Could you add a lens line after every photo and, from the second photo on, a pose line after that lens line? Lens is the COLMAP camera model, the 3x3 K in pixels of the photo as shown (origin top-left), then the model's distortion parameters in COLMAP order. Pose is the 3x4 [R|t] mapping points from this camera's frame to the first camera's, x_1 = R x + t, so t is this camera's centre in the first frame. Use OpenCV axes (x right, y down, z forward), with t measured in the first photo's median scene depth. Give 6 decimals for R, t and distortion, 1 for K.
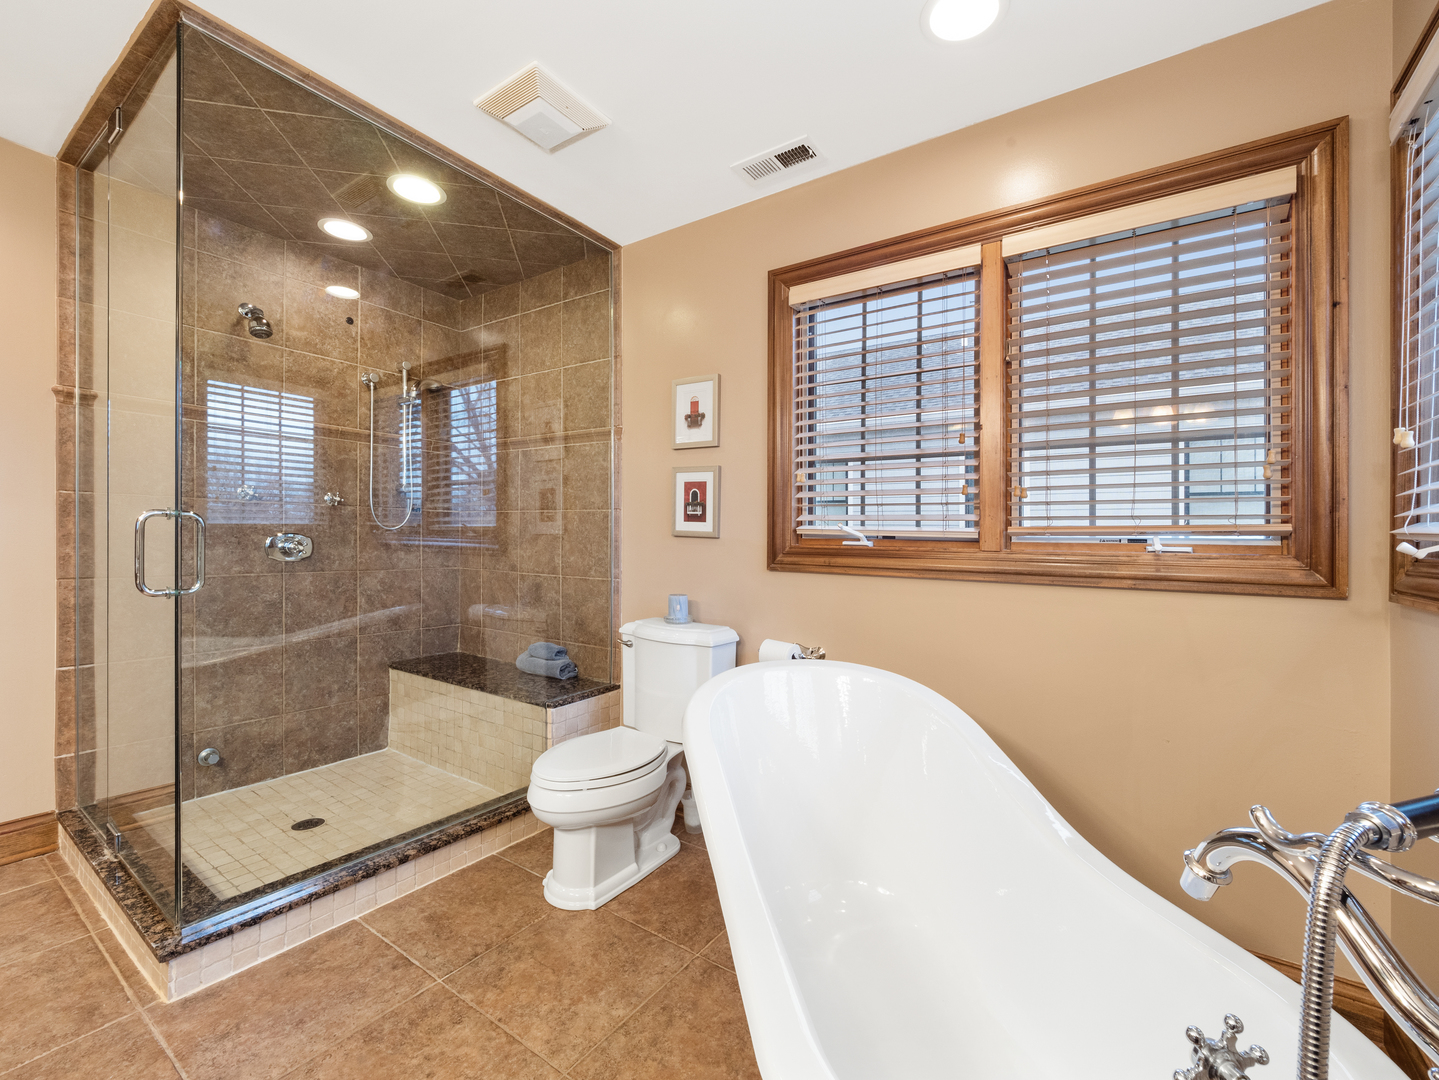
lens RADIAL K [[620.1, 0, 718.9], [0, 620.1, 554.4], [0, 0, 1]] dist [0.005680, -0.007770]
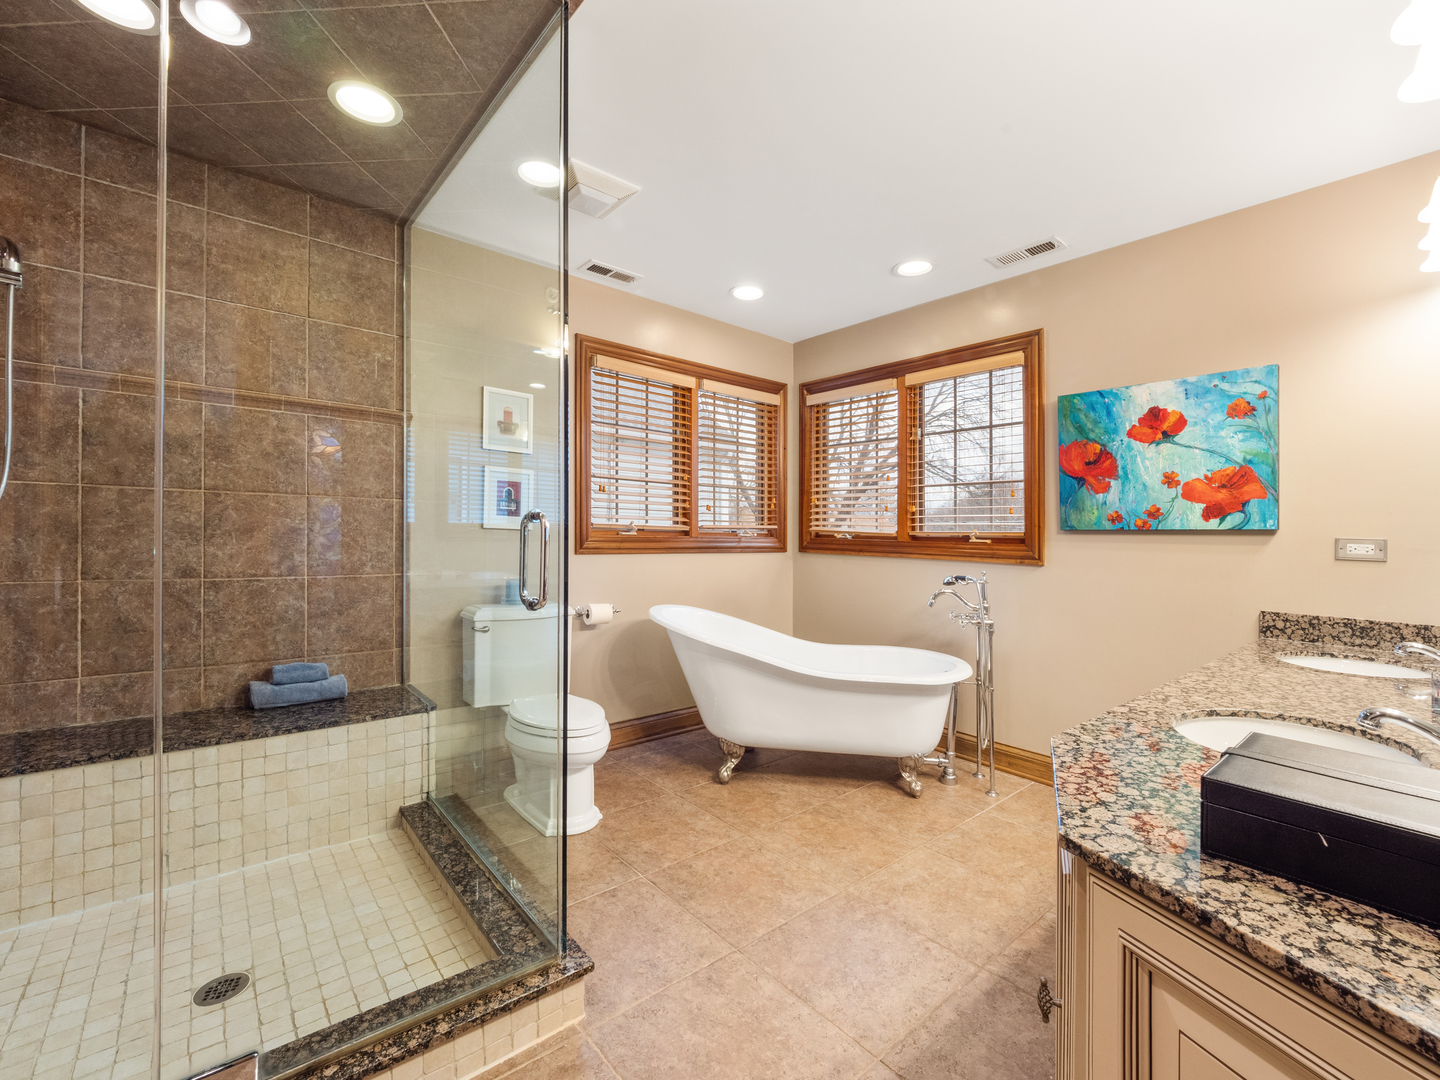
lens RADIAL K [[620.5, 0, 715.7], [0, 620.5, 549.4], [0, 0, 1]] dist [0.005680, -0.007770]
pose [[0.255495, -0.032298, 0.966271, -0.936231], [0.019011, 0.999416, 0.028379, -0.014258], [-0.966624, 0.011119, 0.255960, 0.294349]]
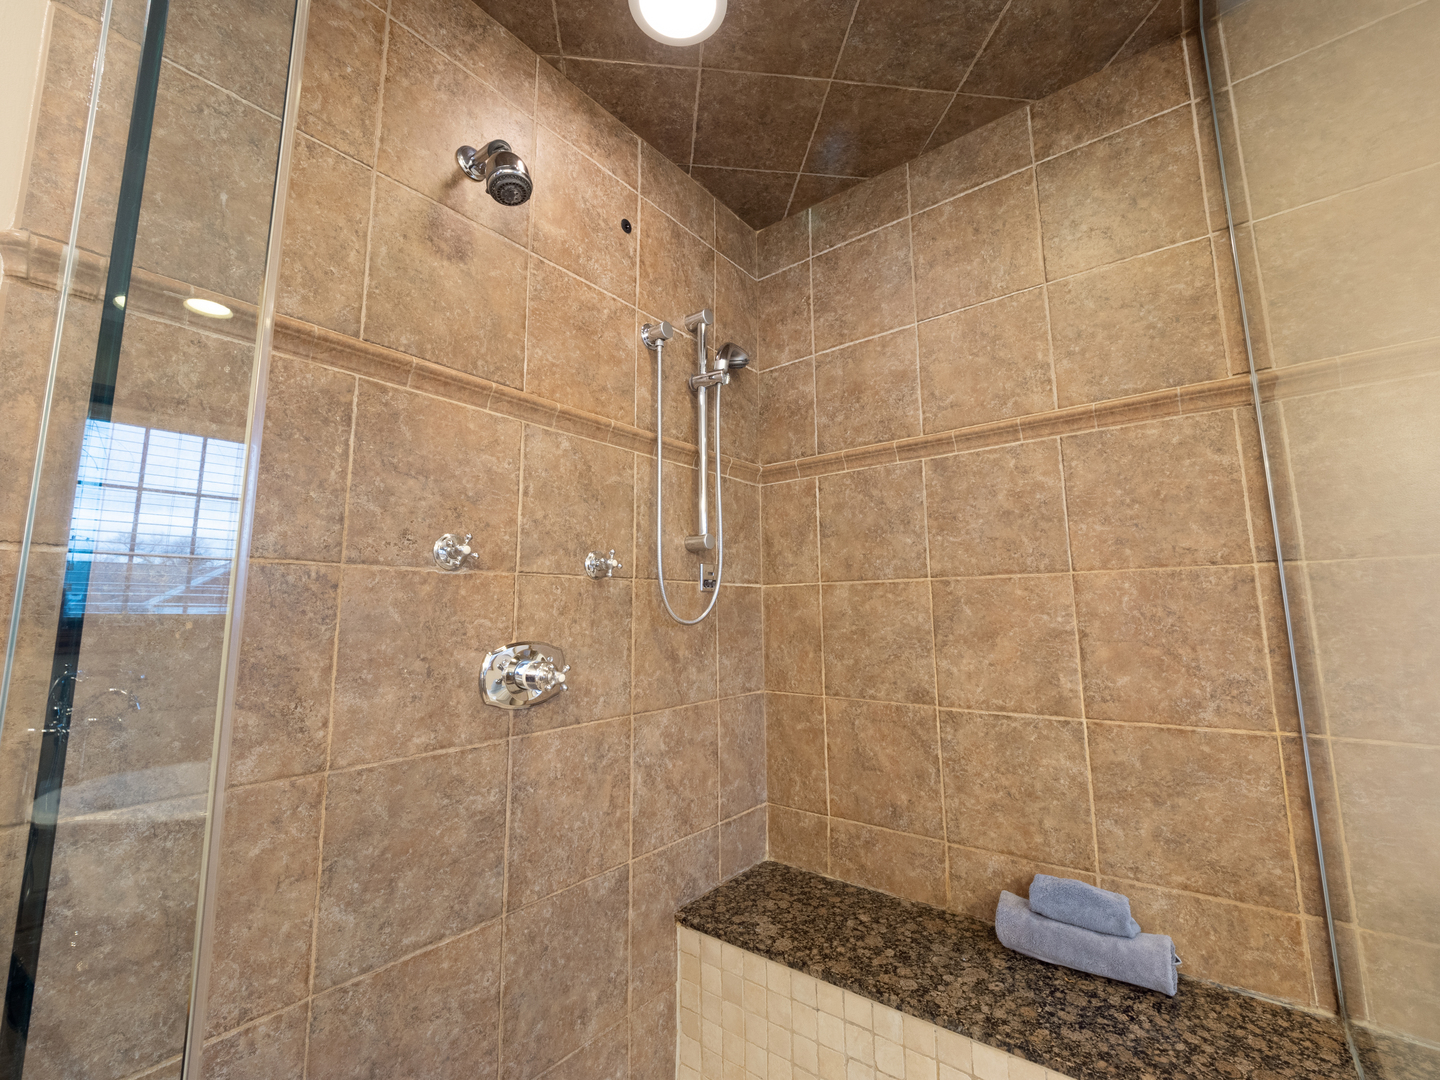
lens RADIAL K [[620.5, 0, 717.9], [0, 620.5, 528.1], [0, 0, 1]] dist [0.005680, -0.007770]
pose [[0.996826, -0.041105, -0.068174, -0.503684], [0.029257, 0.985611, -0.166479, -0.035621], [0.074036, 0.163956, 0.983685, 0.542841]]
